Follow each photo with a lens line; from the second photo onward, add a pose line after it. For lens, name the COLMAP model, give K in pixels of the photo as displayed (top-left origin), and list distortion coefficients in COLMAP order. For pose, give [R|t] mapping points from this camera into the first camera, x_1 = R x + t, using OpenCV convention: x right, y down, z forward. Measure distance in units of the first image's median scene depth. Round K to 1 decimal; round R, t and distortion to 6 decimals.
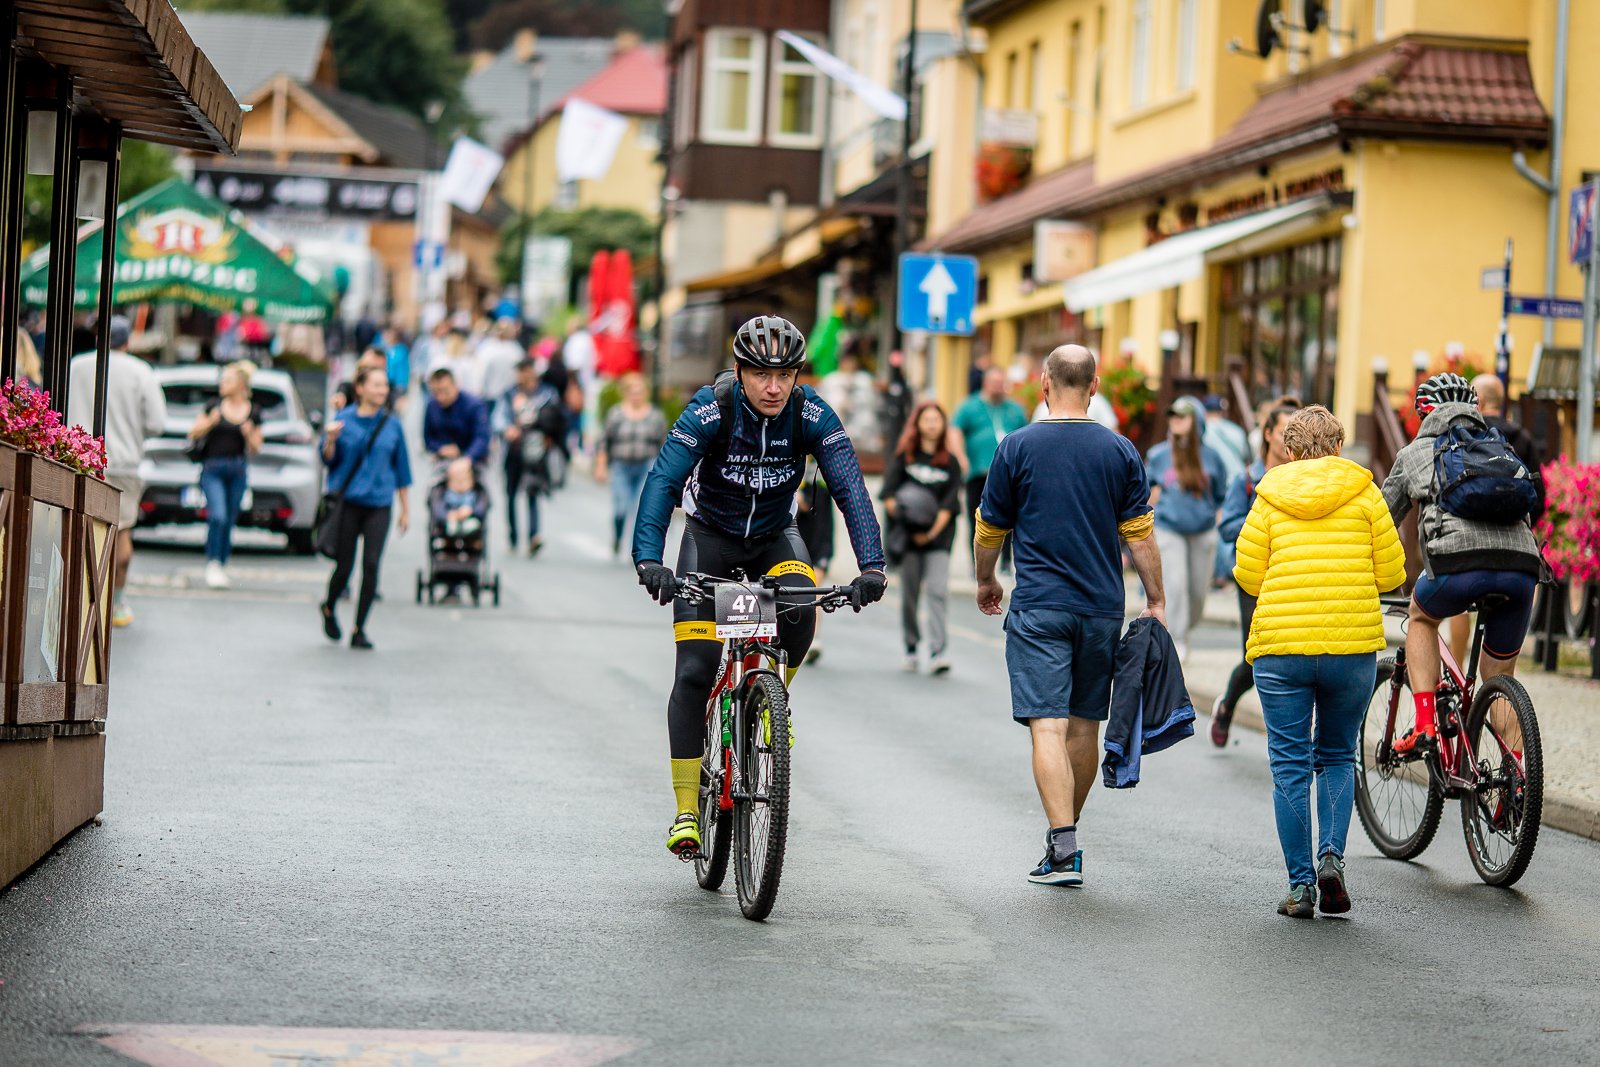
lens RADIAL K [[6232.4, 0, 801.2], [0, 6232.4, 533.3], [0, 0, 1]] dist [-0.036376, 0.000000]
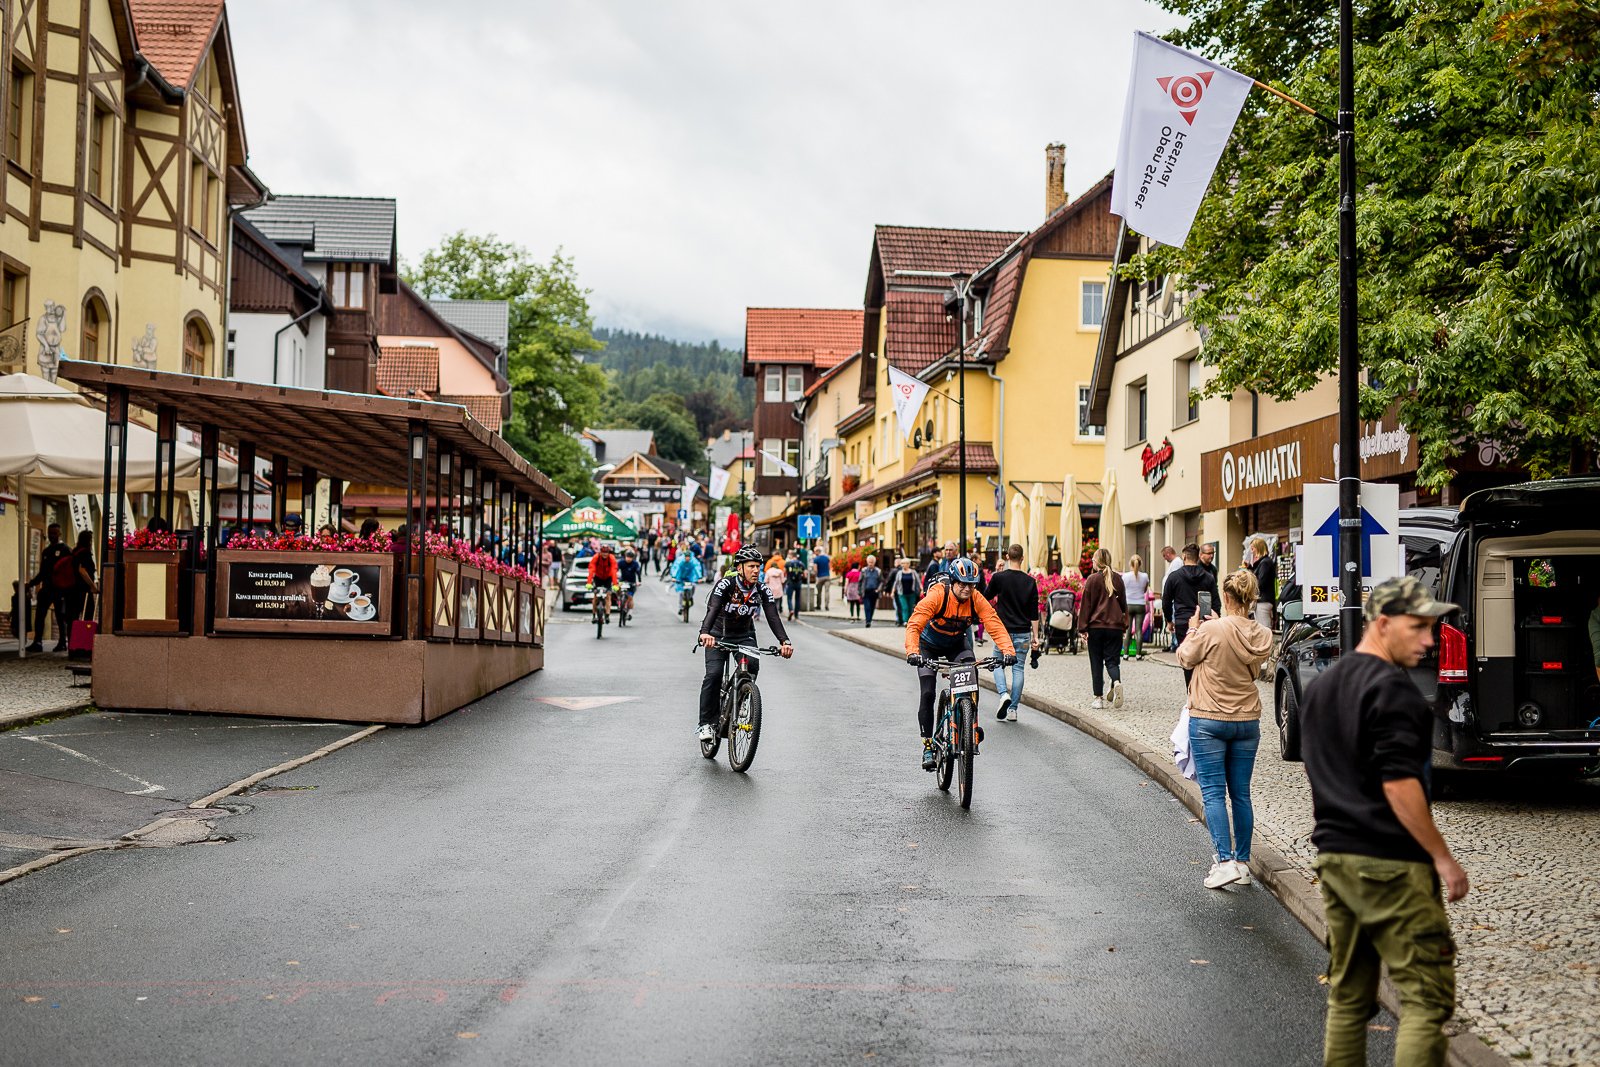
lens RADIAL K [[2312.8, 0, 796.8], [0, 2312.8, 530.8], [0, 0, 1]] dist [0.009875, 0.000000]
pose [[0.999070, -0.038015, -0.020352, 0.028145], [0.037324, 0.998747, -0.033331, 0.003449], [0.021593, 0.032541, 0.999237, -0.168357]]
